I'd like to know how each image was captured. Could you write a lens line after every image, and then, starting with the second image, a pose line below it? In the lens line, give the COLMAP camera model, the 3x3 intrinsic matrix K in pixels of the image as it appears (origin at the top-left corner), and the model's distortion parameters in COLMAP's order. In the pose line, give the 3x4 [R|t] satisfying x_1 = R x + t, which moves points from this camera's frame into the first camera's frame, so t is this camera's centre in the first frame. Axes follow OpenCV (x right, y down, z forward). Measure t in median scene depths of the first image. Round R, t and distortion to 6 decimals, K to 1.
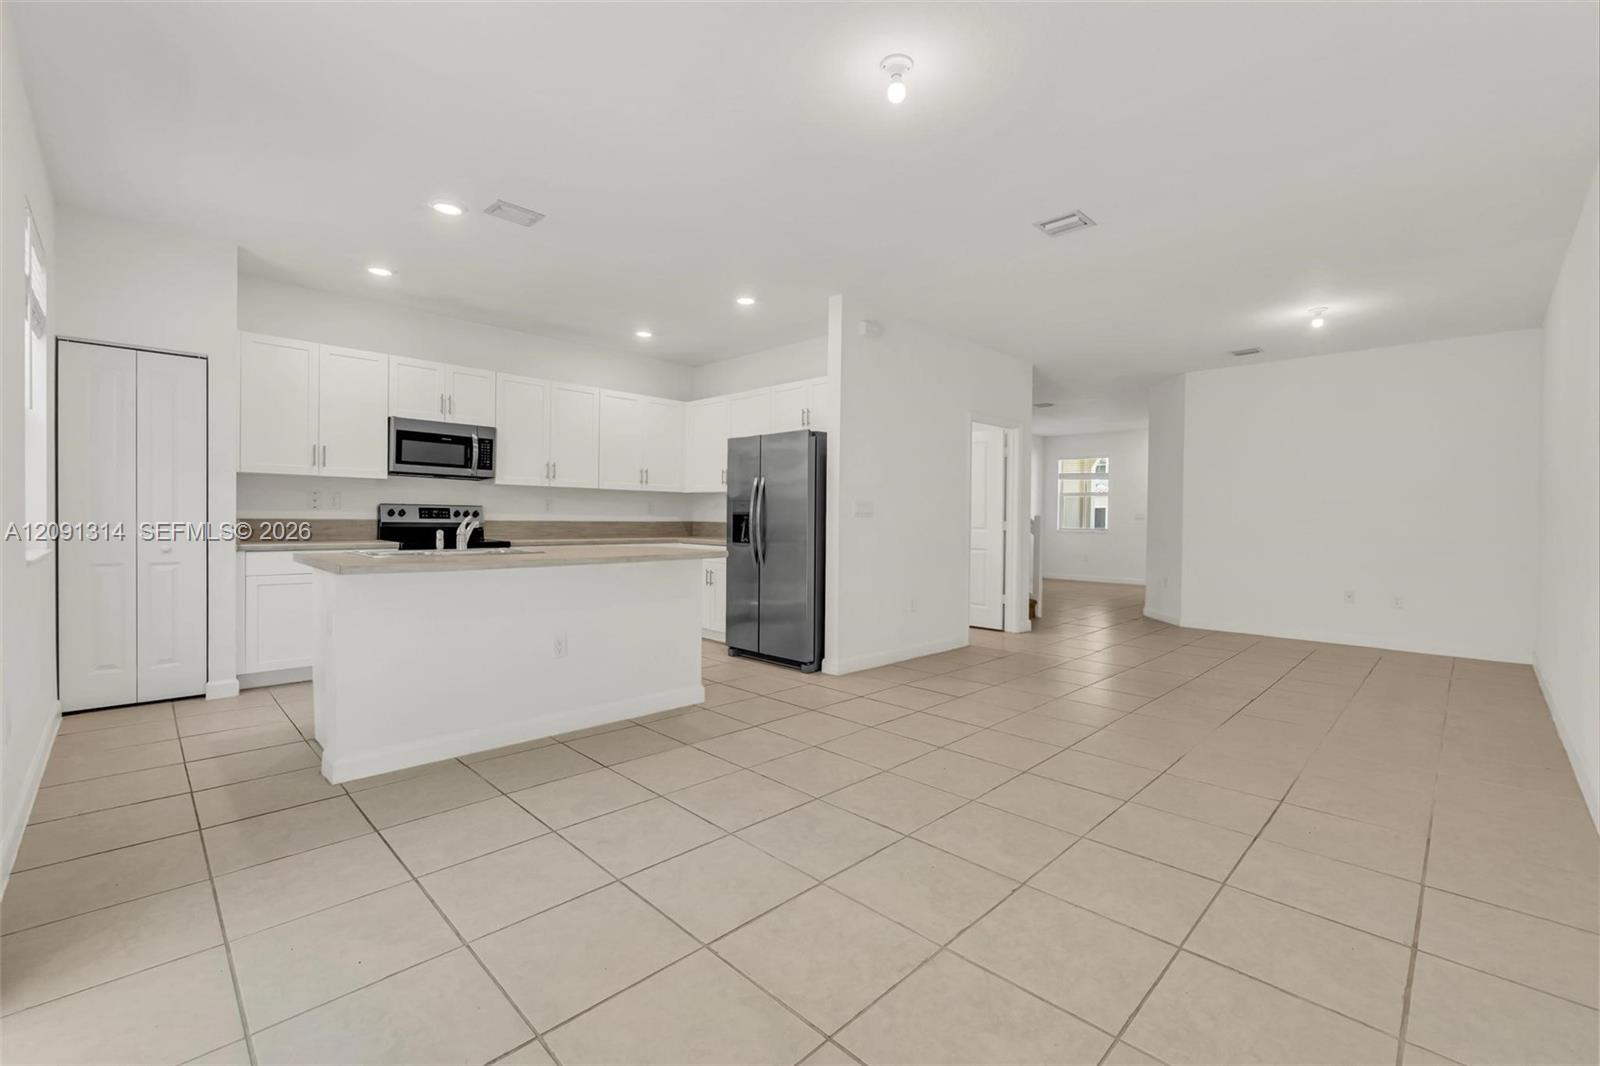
lens RADIAL K [[675.4, 0, 821.2], [0, 675.4, 521.9], [0, 0, 1]] dist [-0.000868, 0.000428]
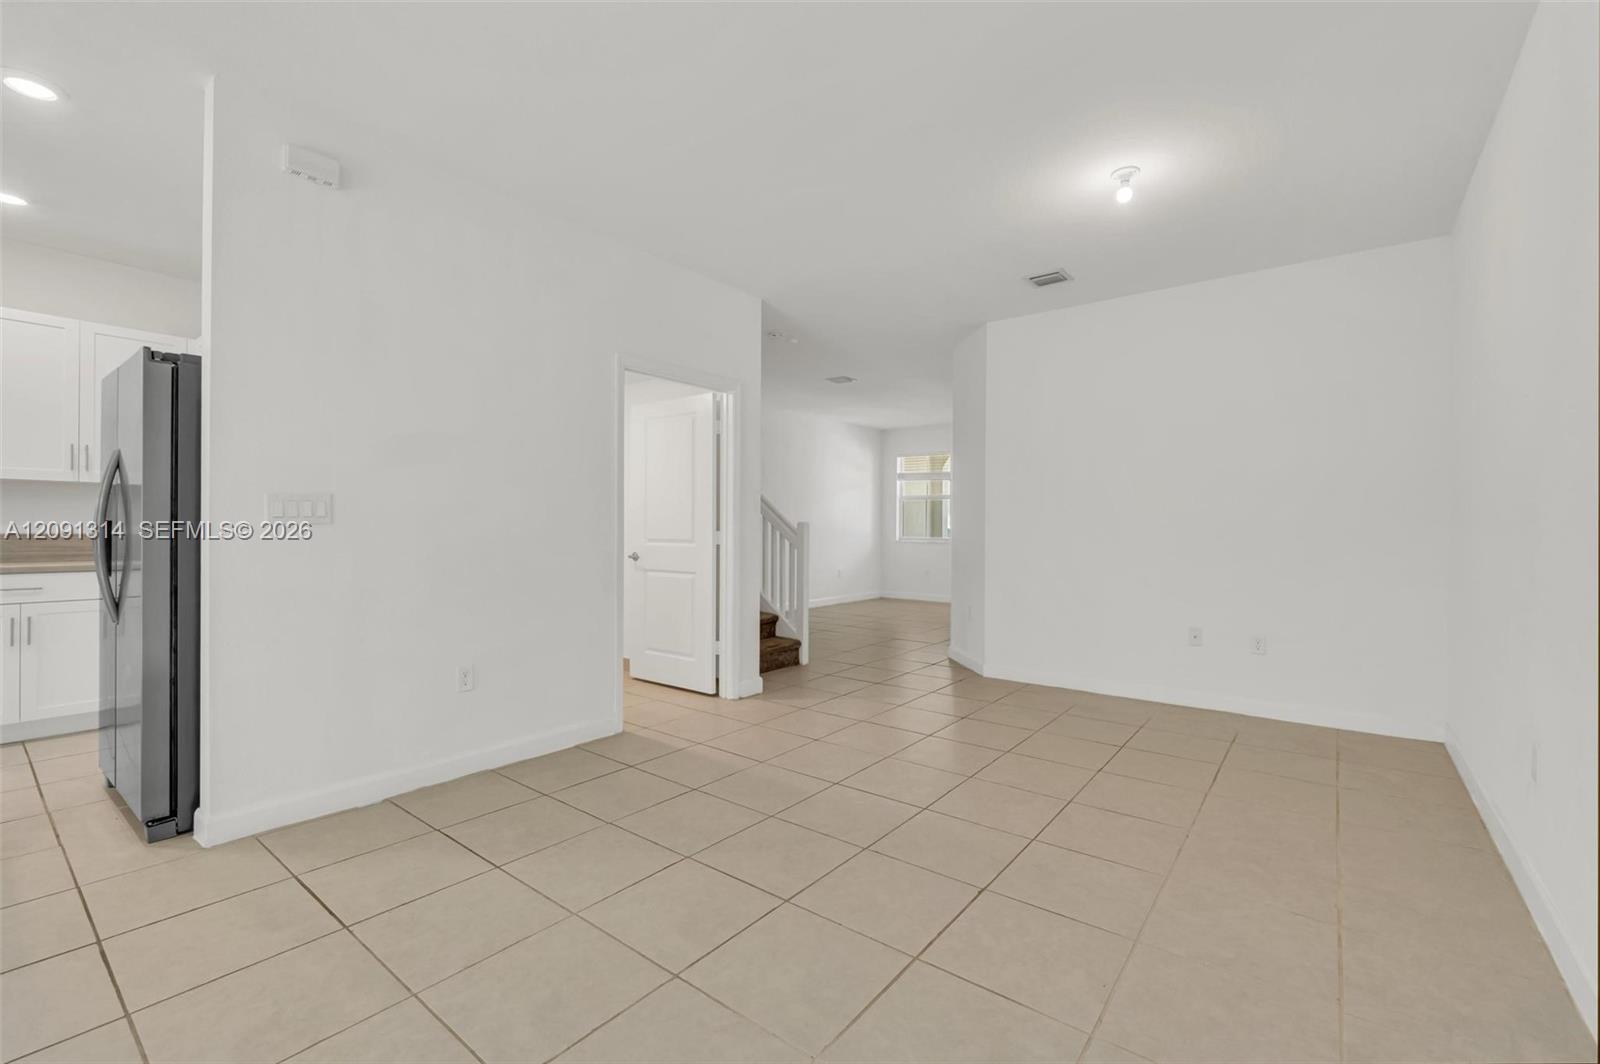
lens RADIAL K [[685.0, 0, 810.2], [0, 685.0, 519.4], [0, 0, 1]] dist [-0.000739, 0.000065]
pose [[0.993187, -0.004028, 0.116461, 0.291733], [0.005944, 0.999853, -0.016110, -0.000541], [-0.116379, 0.016693, 0.993065, 0.327862]]
